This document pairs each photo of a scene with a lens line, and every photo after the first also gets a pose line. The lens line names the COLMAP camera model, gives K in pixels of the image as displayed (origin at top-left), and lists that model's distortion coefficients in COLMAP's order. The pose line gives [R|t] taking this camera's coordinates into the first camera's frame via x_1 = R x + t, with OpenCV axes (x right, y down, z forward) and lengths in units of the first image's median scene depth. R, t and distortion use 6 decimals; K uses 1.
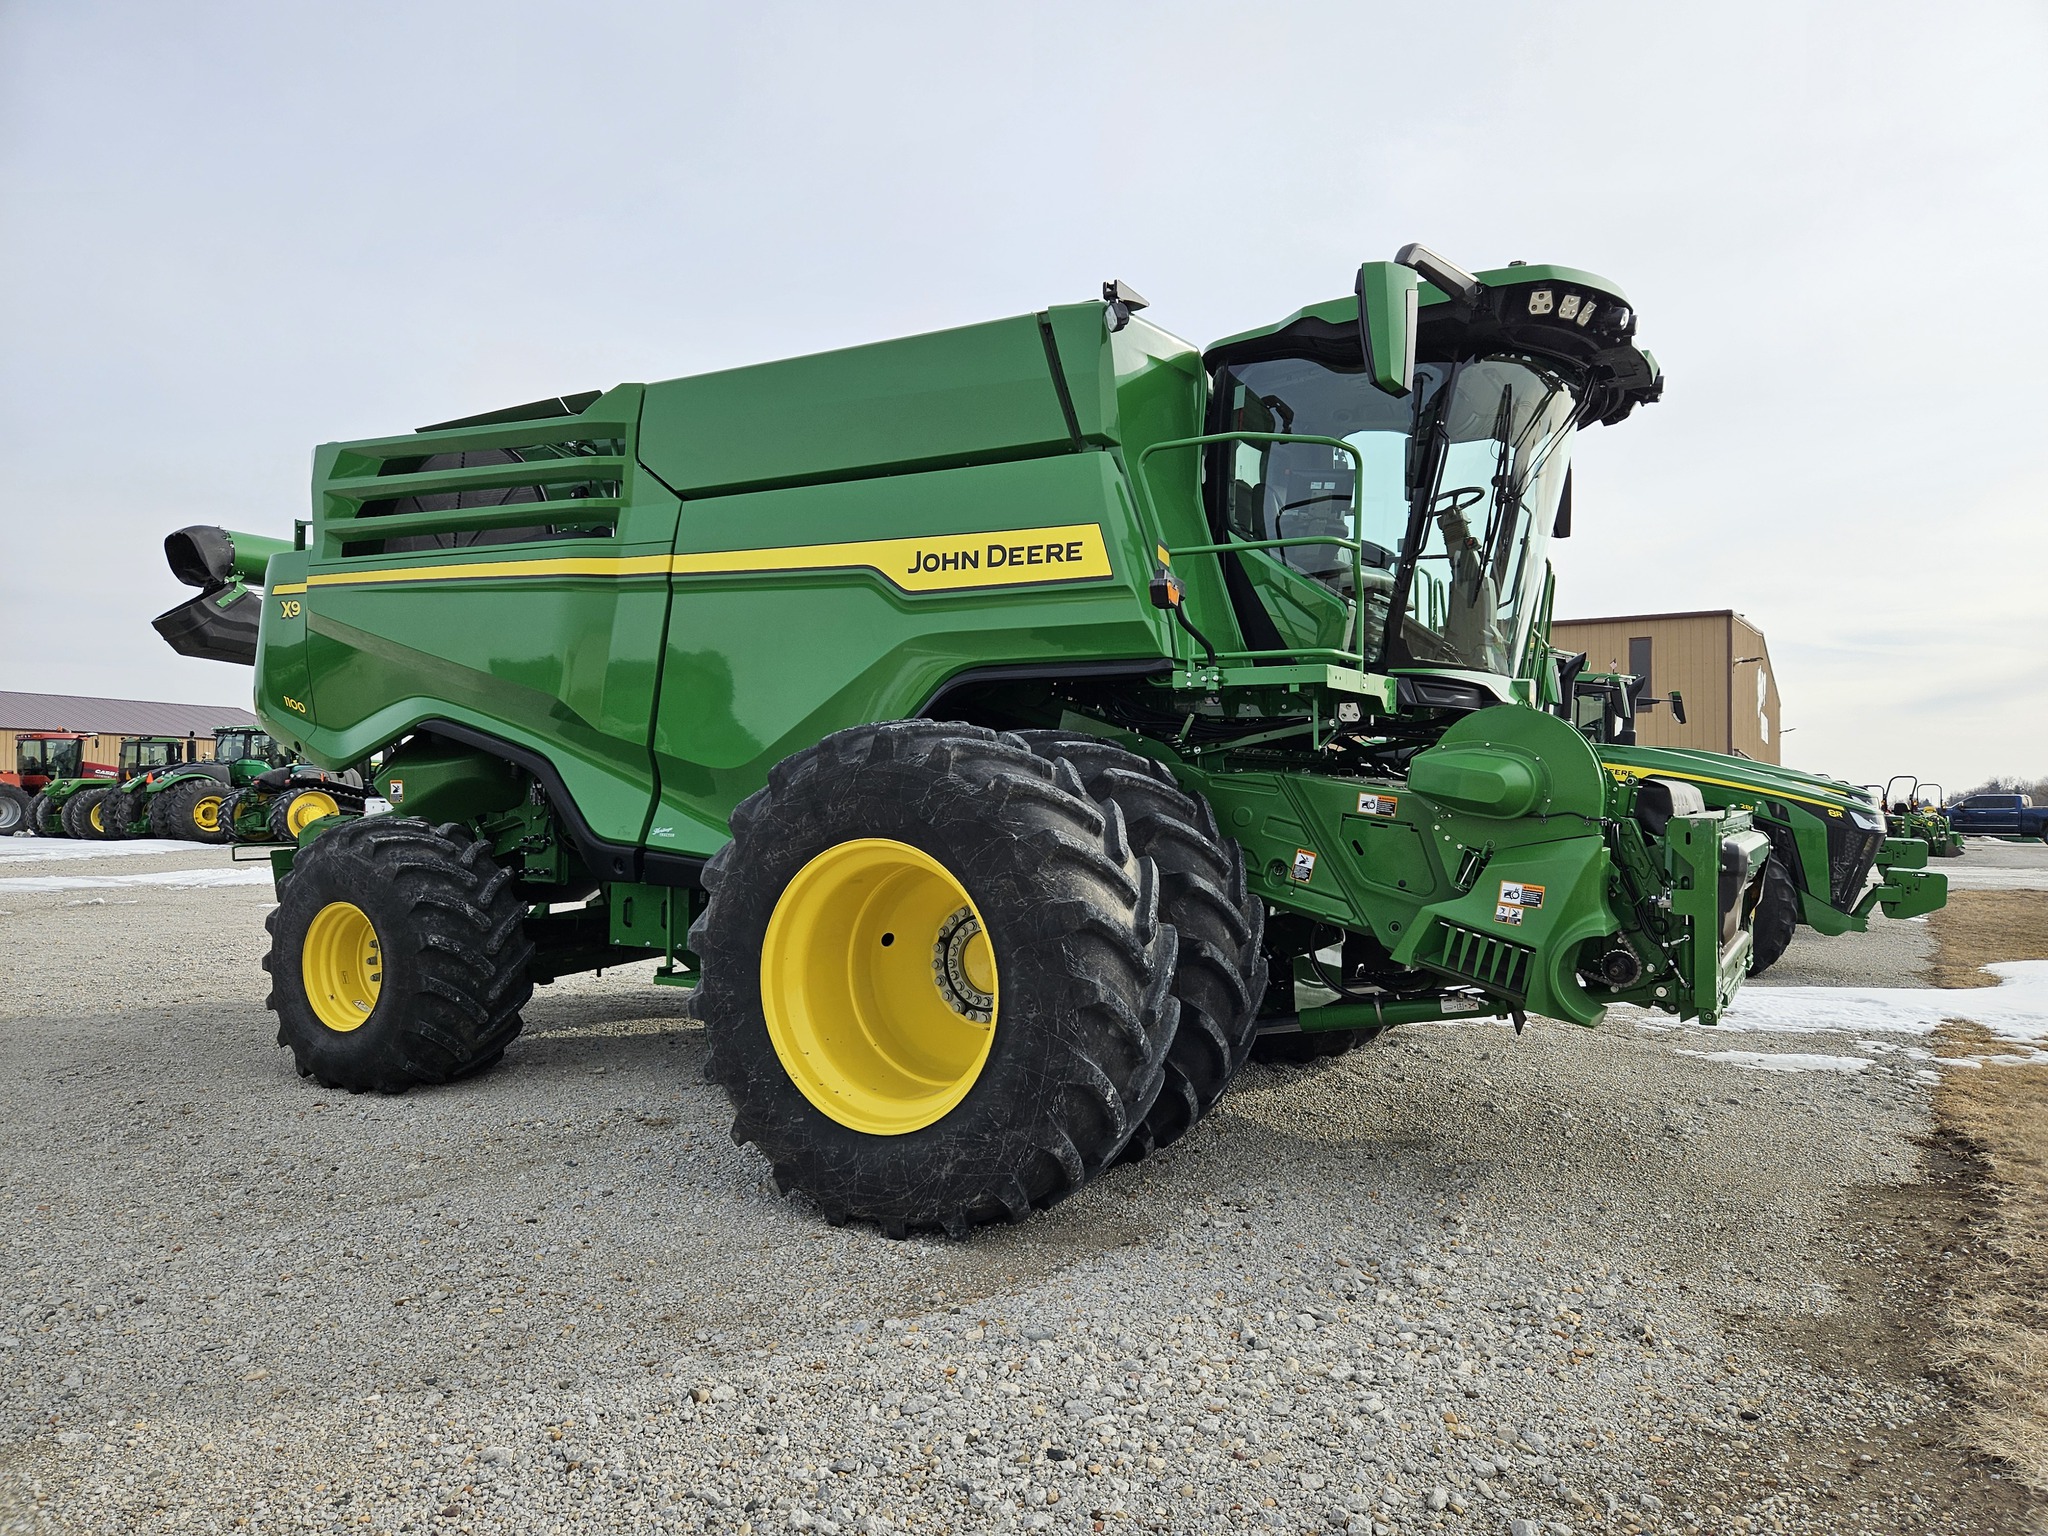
lens RADIAL K [[1361.2, 0, 1035.3], [0, 1361.2, 777.9], [0, 0, 1]] dist [0.079194, -0.002076]
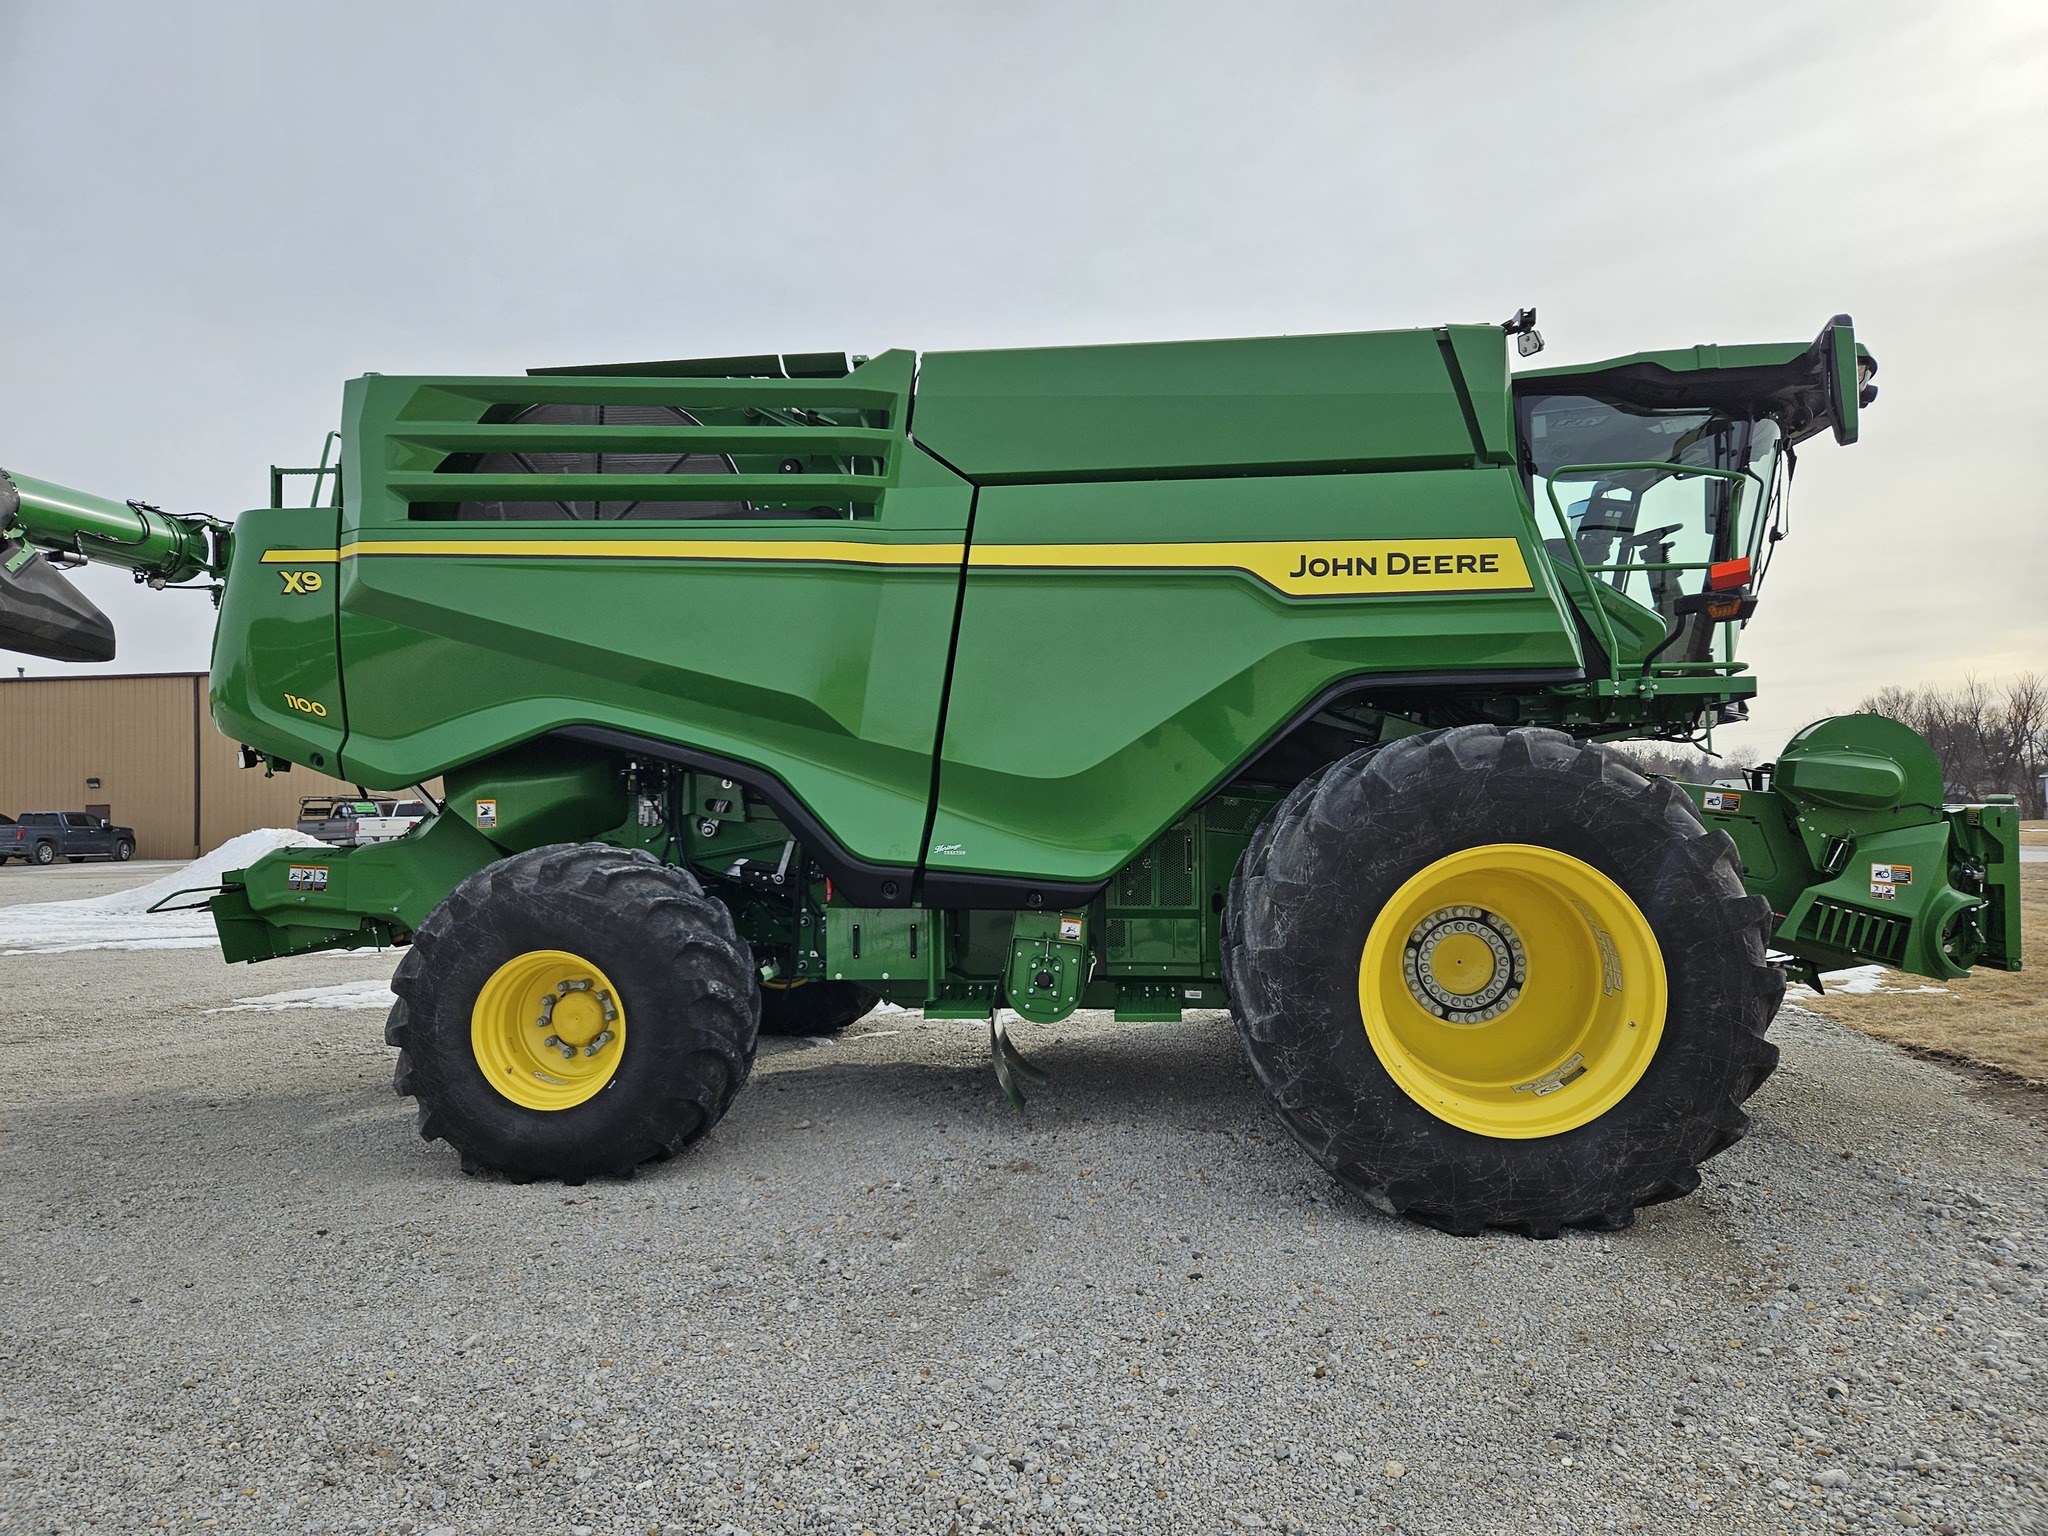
lens RADIAL K [[1360.6, 0, 1016.5], [0, 1360.6, 789.6], [0, 0, 1]] dist [0.084679, -0.067638]
pose [[0.910213, -0.017179, 0.413783, -0.717721], [0.016076, 0.999852, 0.006149, -0.006067], [-0.413828, 0.001055, 0.910355, 0.192787]]
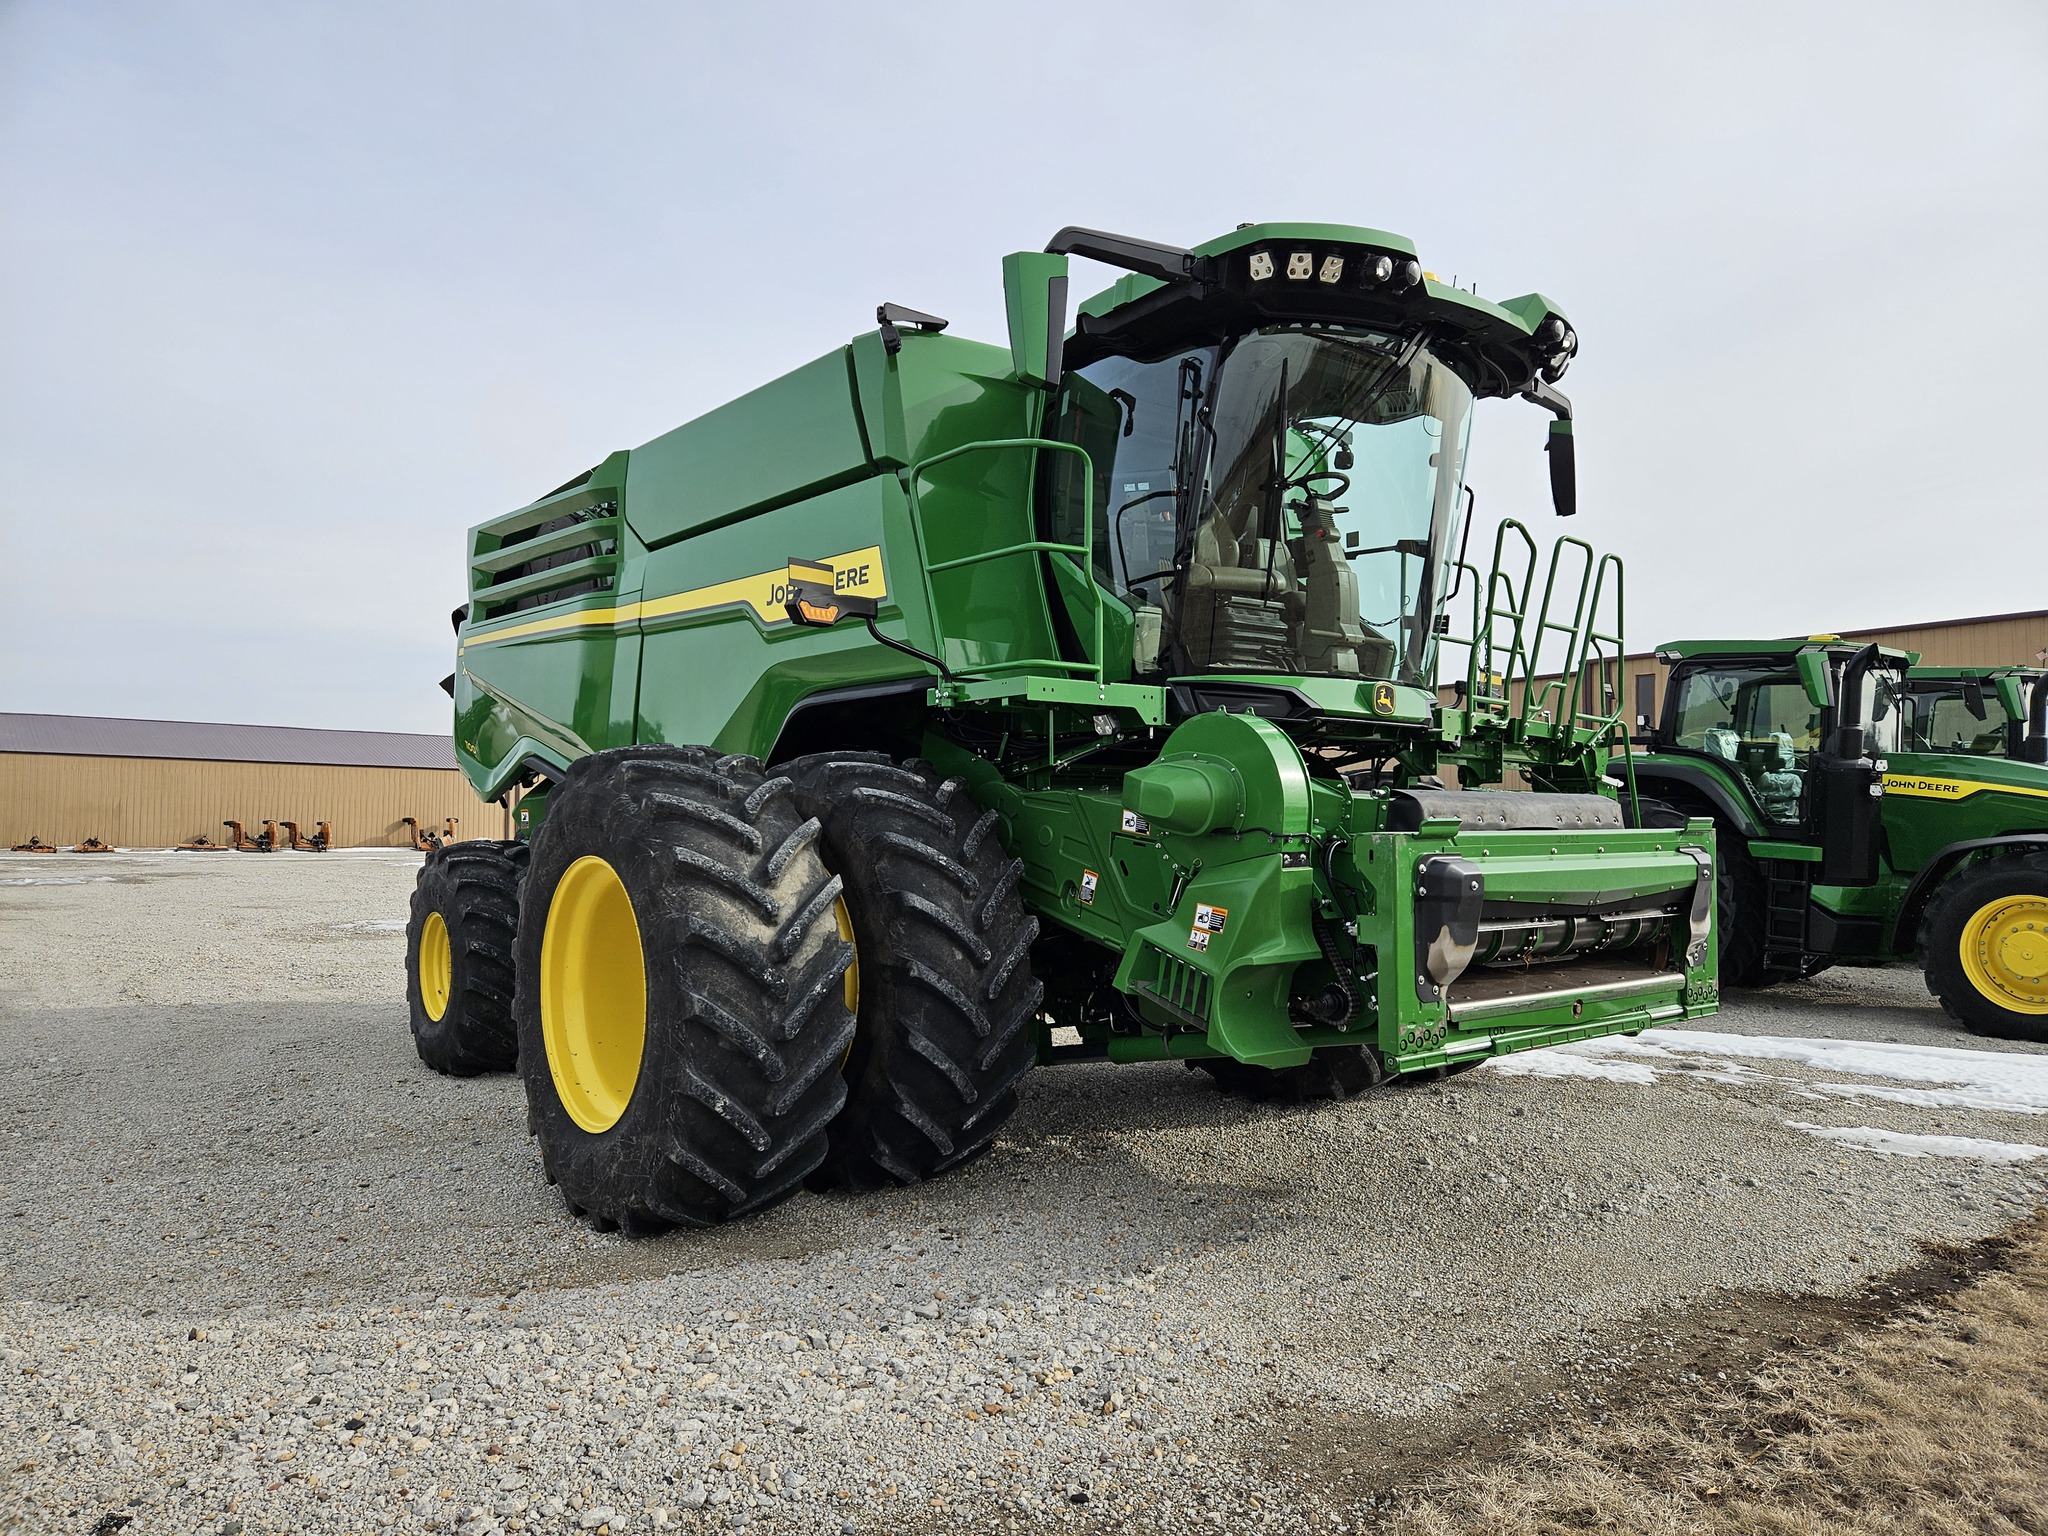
lens RADIAL K [[1362.8, 0, 1030.8], [0, 1362.8, 792.5], [0, 0, 1]] dist [0.077014, -0.000759]
pose [[0.934307, -0.014611, -0.356170, 0.493047], [0.010767, 0.999860, -0.012772, 0.009952], [0.356307, 0.008098, 0.934334, 0.093613]]
